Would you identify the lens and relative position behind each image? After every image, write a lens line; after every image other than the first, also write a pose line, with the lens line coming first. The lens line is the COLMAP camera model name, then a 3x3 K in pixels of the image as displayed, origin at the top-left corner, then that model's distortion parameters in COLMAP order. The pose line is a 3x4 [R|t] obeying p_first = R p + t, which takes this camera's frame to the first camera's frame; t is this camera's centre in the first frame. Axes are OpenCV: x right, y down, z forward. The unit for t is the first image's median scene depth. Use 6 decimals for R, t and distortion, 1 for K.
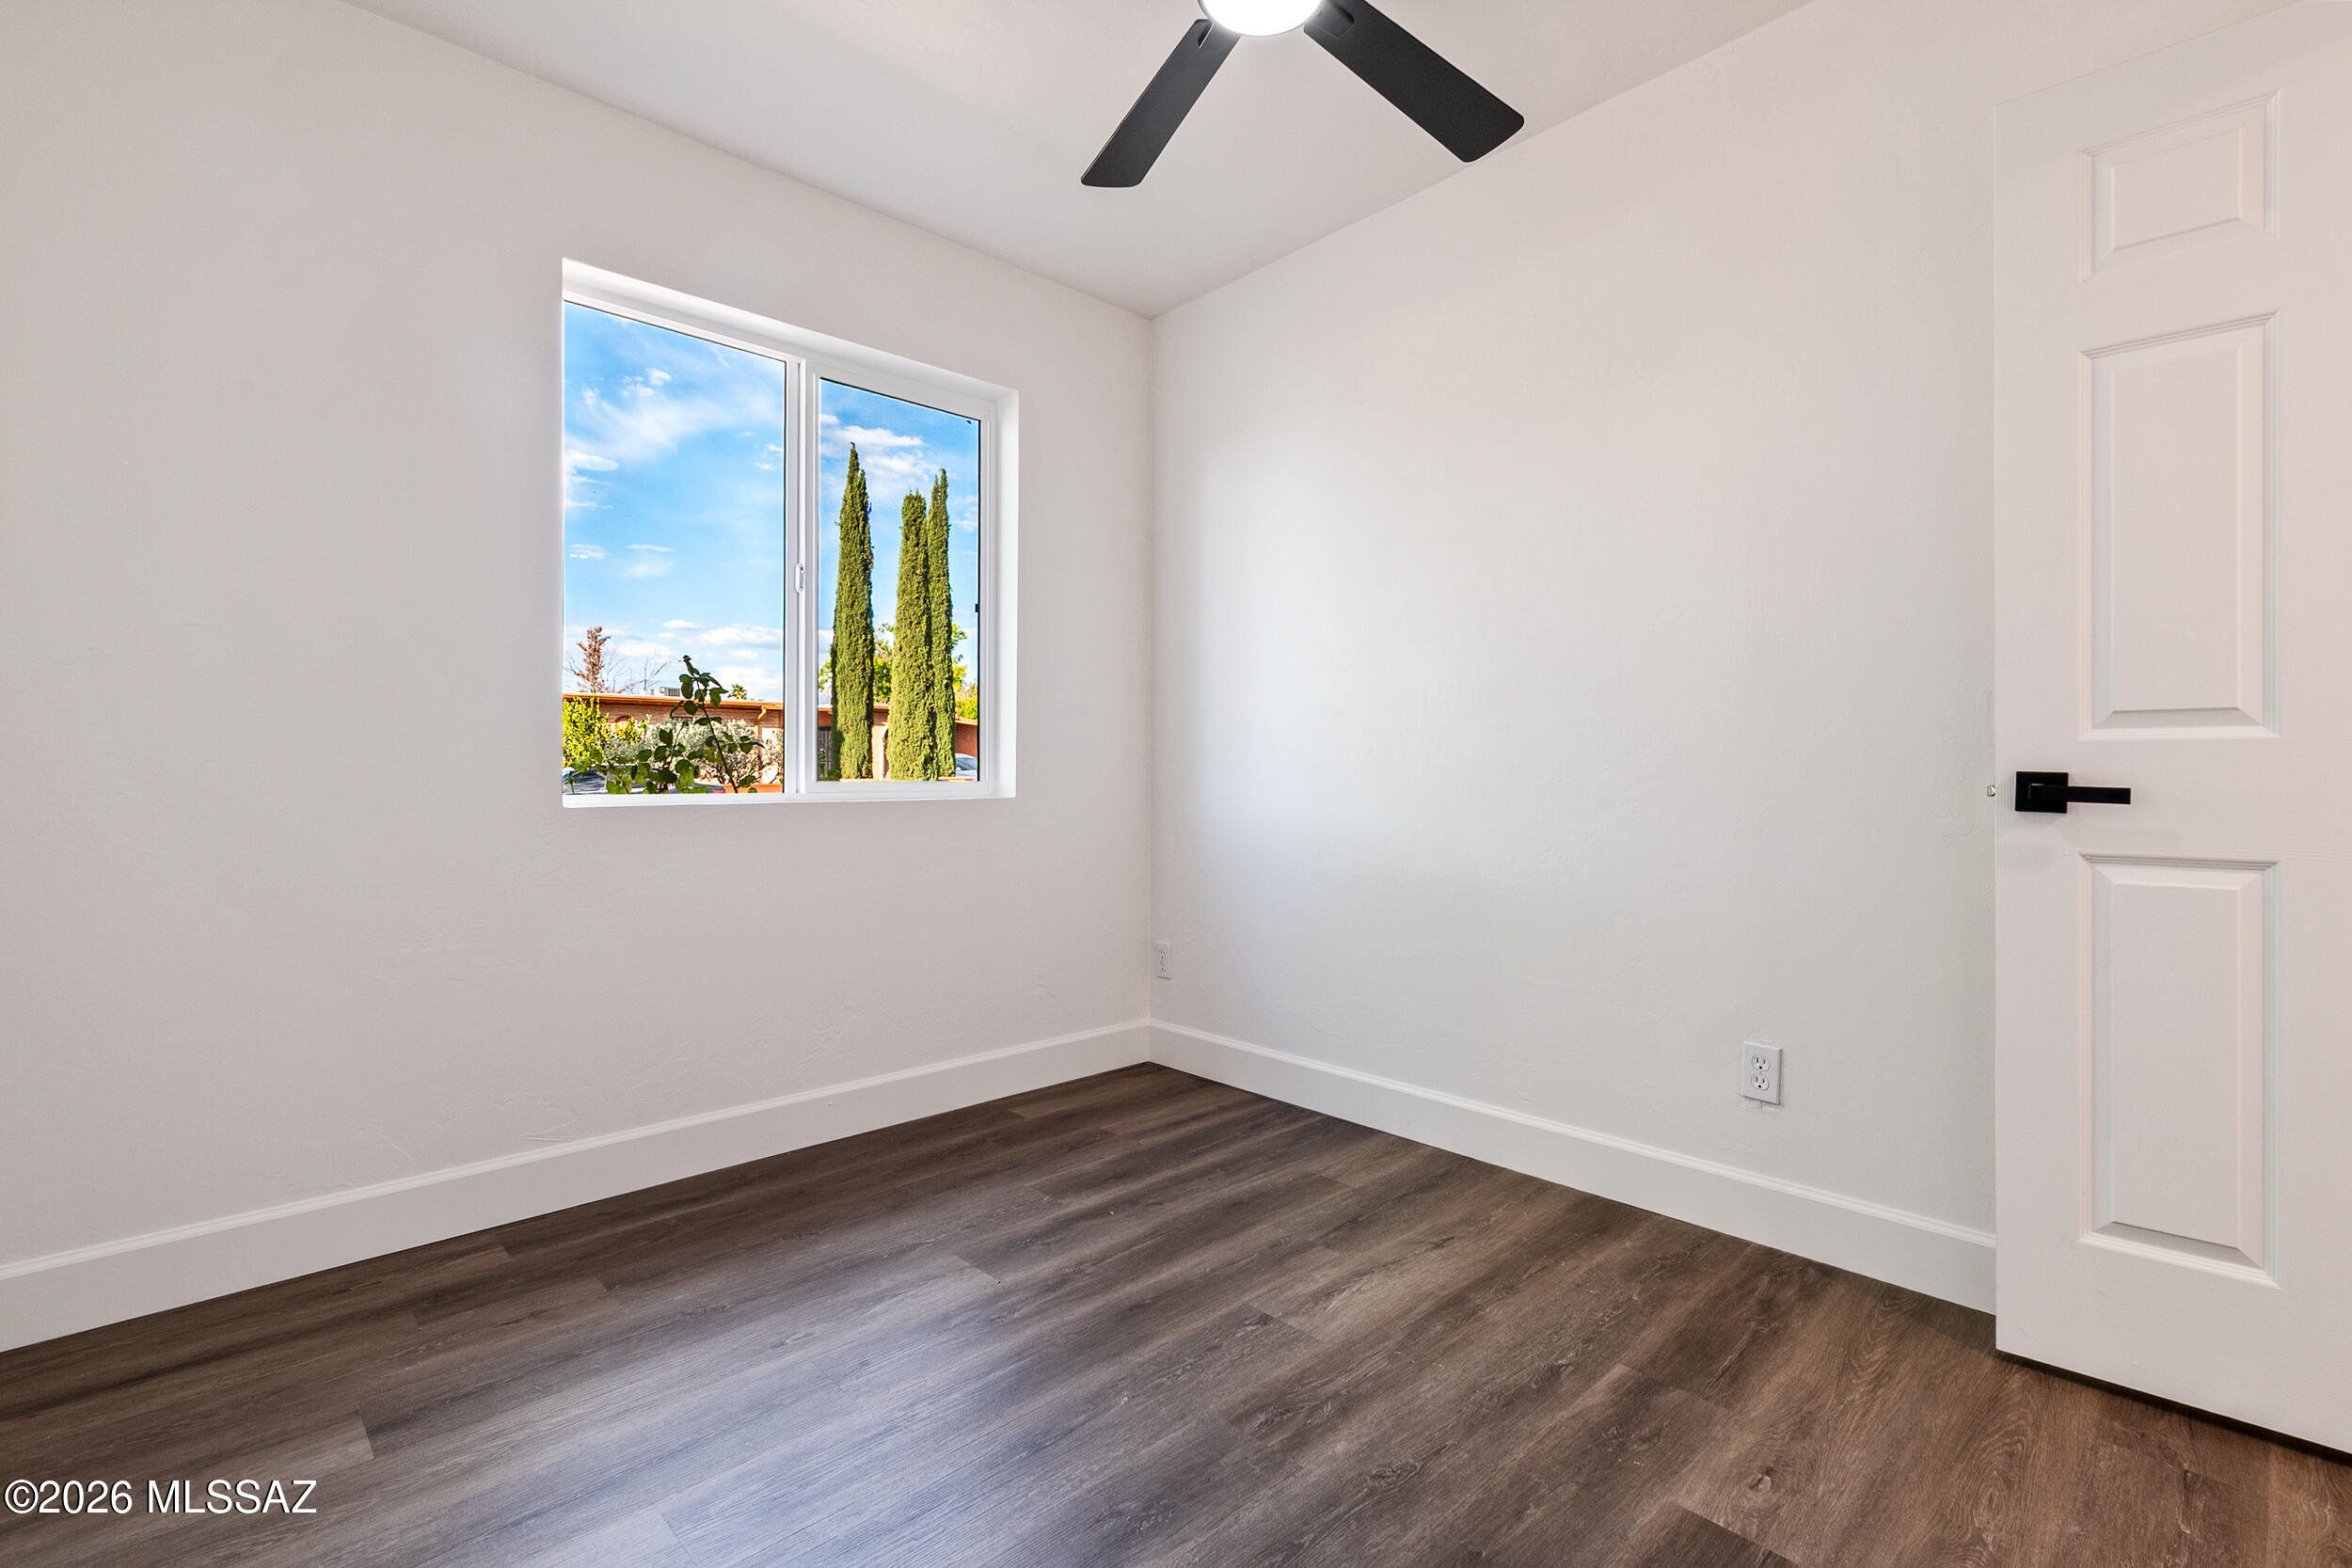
lens RADIAL K [[1089.8, 0, 1158.5], [0, 1089.8, 774.5], [0, 0, 1]] dist [0.006636, 0.000286]
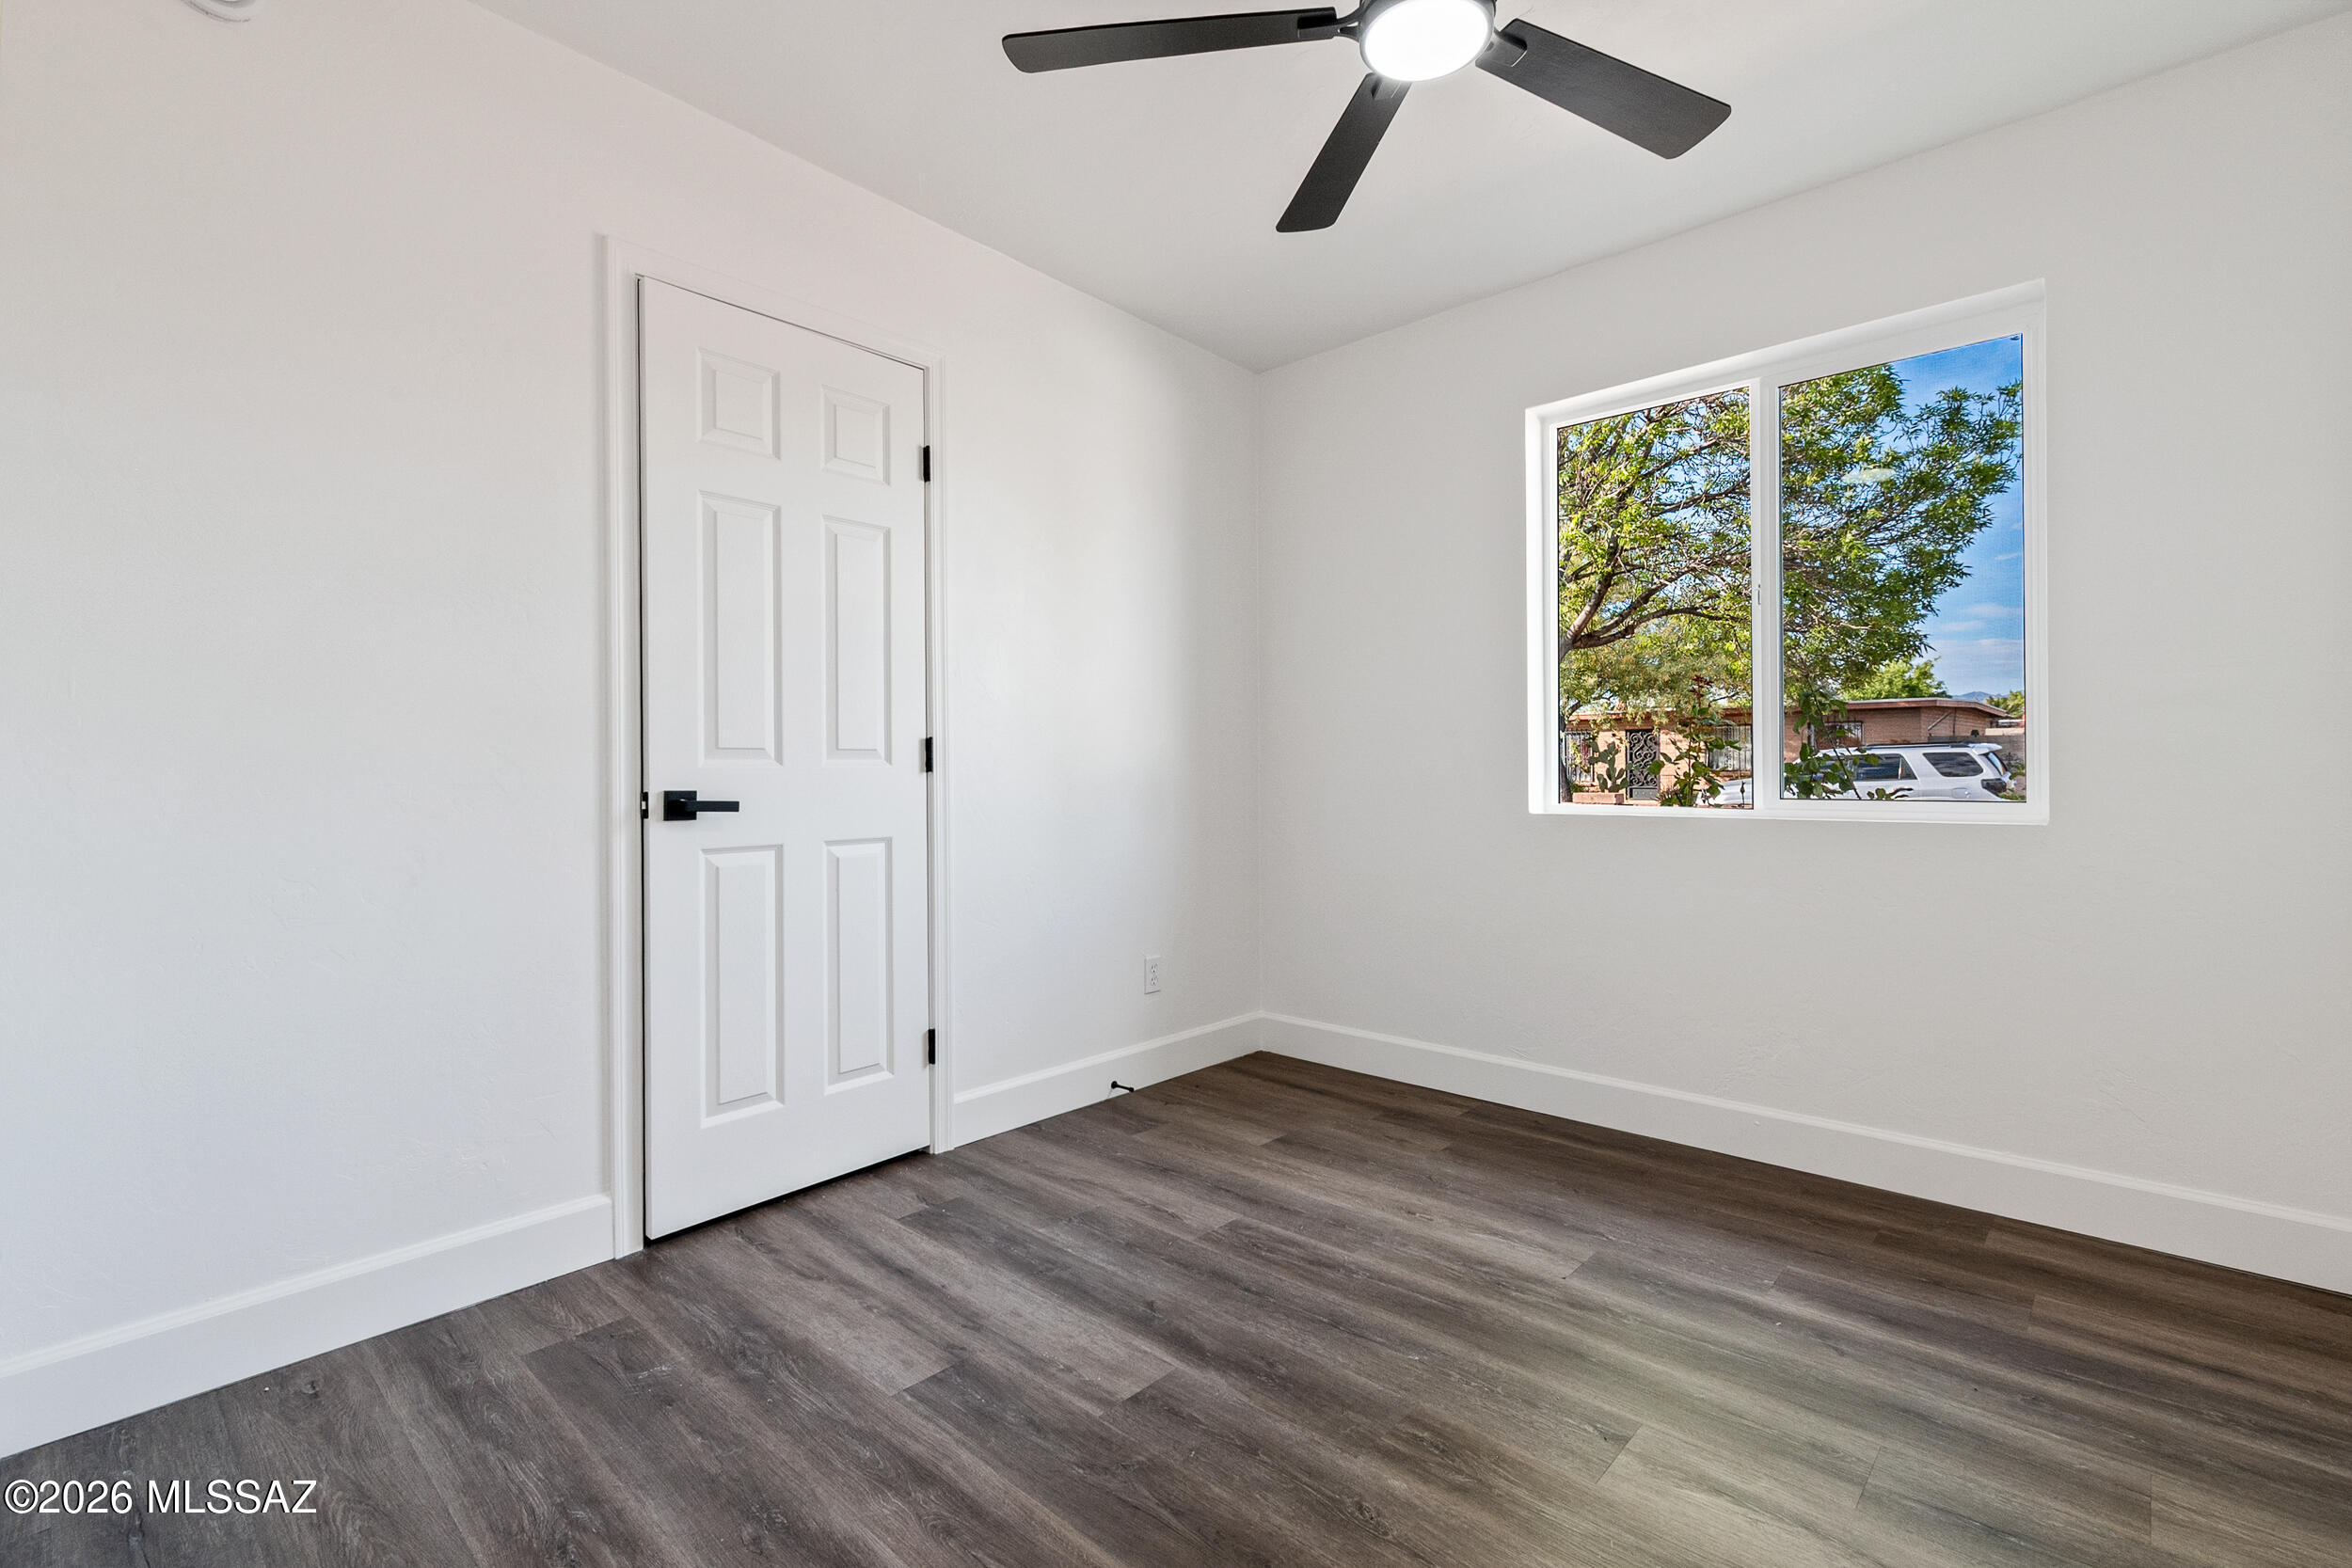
lens RADIAL K [[1089.8, 0, 1153.5], [0, 1089.8, 784.6], [0, 0, 1]] dist [0.006636, 0.000286]
pose [[0.020176, 0.007552, -0.999768, 1.102697], [0.001772, 0.999970, 0.007589, -0.010290], [0.999795, -0.001925, 0.020162, 0.751791]]
